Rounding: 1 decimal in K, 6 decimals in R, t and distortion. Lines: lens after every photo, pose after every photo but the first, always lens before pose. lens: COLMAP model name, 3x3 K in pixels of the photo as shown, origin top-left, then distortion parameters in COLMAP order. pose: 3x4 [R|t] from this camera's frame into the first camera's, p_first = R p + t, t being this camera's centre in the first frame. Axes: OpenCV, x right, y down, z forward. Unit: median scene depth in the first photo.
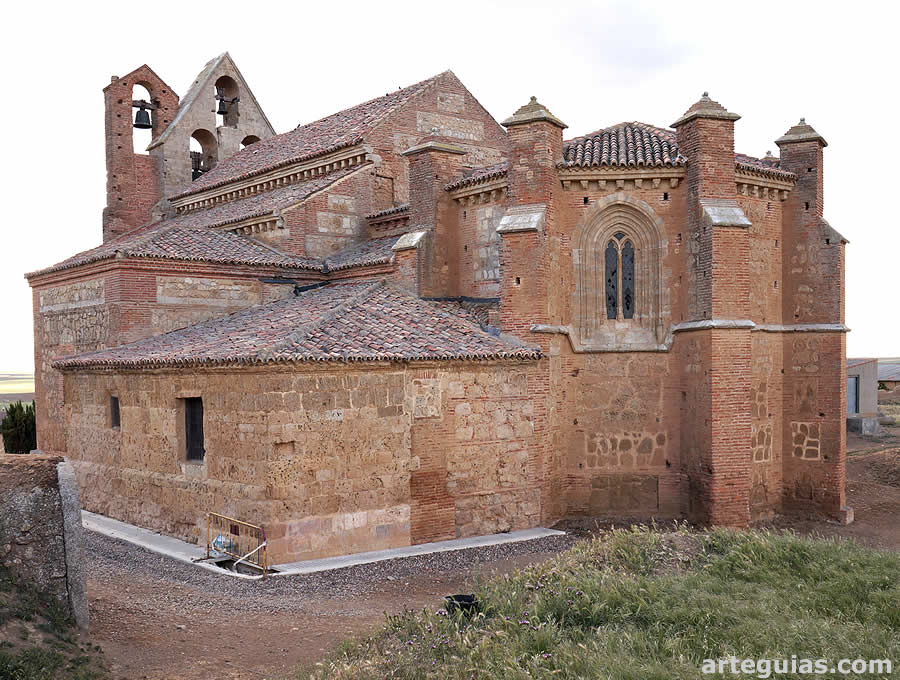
lens RADIAL K [[1038.9, 0, 450.0], [0, 1038.9, 340.0], [0, 0, 1]] dist [-0.008182, 0.005010]
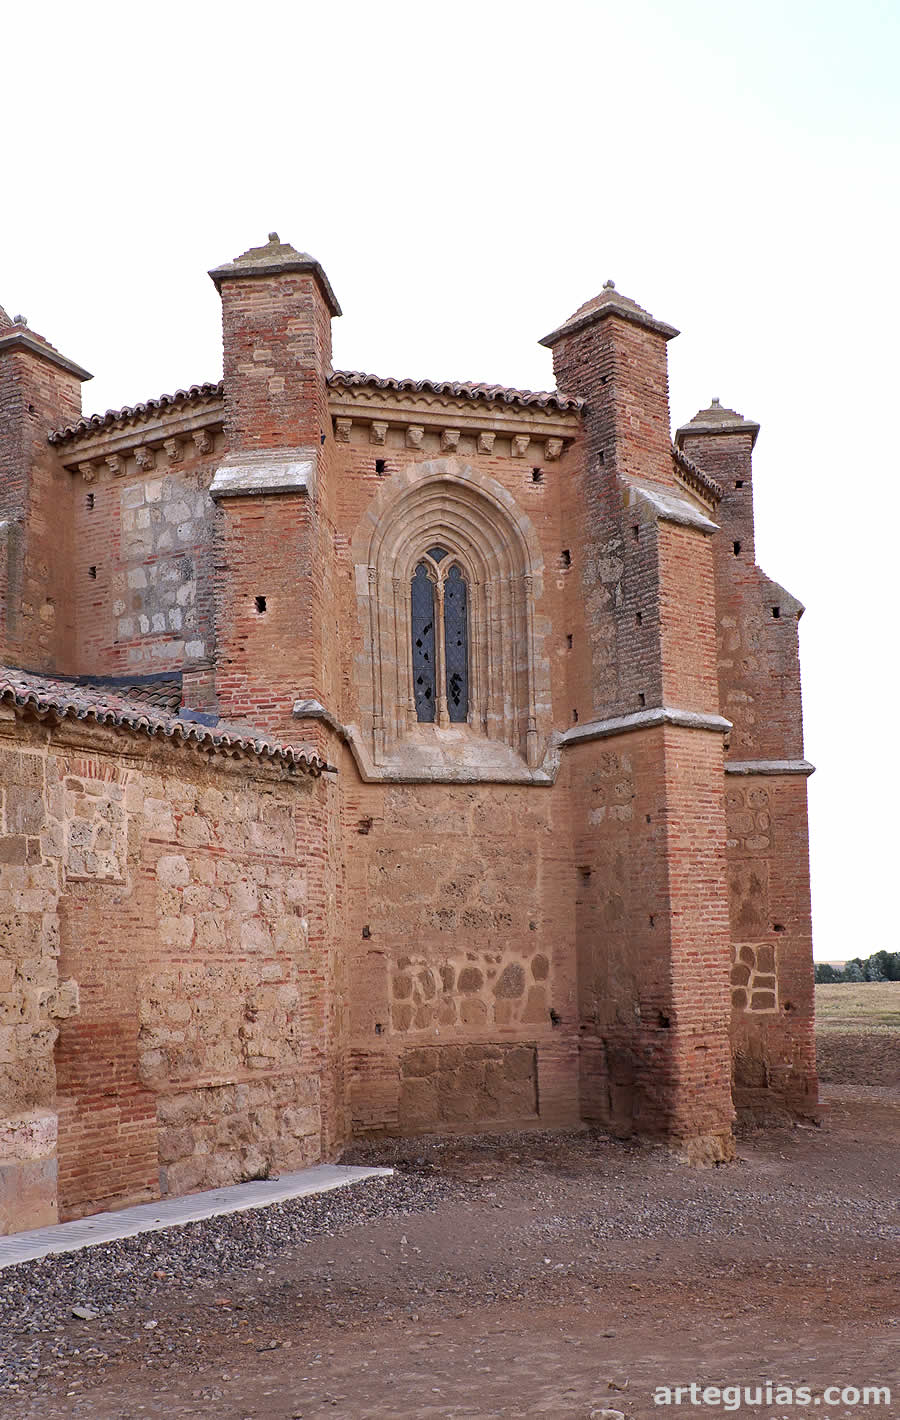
lens RADIAL K [[1429.9, 0, 450.2], [0, 1429.9, 855.8], [0, 0, 1]] dist [-0.008347, -0.009596]
pose [[0.916522, 0.020505, 0.399459, -0.098374], [0.009597, 0.997270, -0.073212, 0.092142], [-0.399870, 0.070934, 0.913823, 0.410024]]
